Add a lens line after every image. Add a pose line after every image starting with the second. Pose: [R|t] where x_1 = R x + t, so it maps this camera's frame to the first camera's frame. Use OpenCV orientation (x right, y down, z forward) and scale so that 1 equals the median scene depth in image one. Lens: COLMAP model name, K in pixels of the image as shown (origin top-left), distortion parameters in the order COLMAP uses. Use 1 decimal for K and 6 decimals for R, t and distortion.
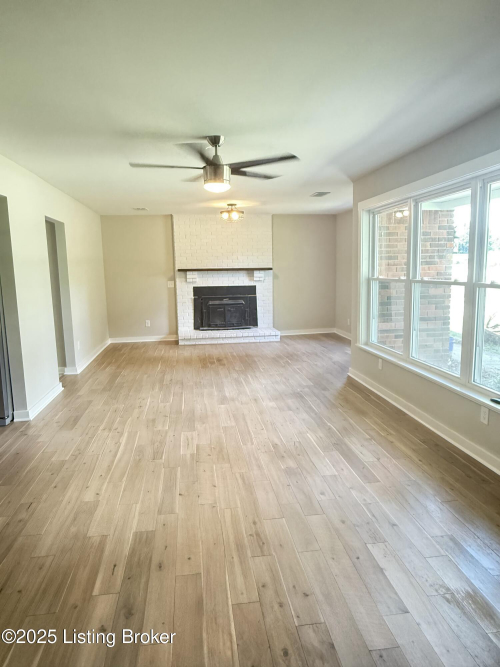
lens RADIAL K [[437.3, 0, 247.3], [0, 437.3, 333.0], [0, 0, 1]] dist [-0.002024, -0.002261]
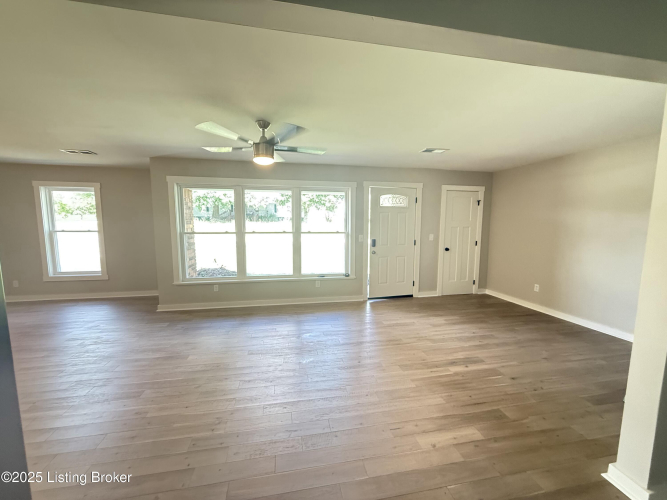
lens RADIAL K [[264.8, 0, 329.3], [0, 264.8, 248.2], [0, 0, 1]] dist [0.001293, 0.000152]
pose [[-0.043955, -0.084716, 0.995435, -1.327036], [0.142811, 0.985632, 0.090187, -0.191127], [-0.988773, 0.146123, -0.031225, 1.298467]]
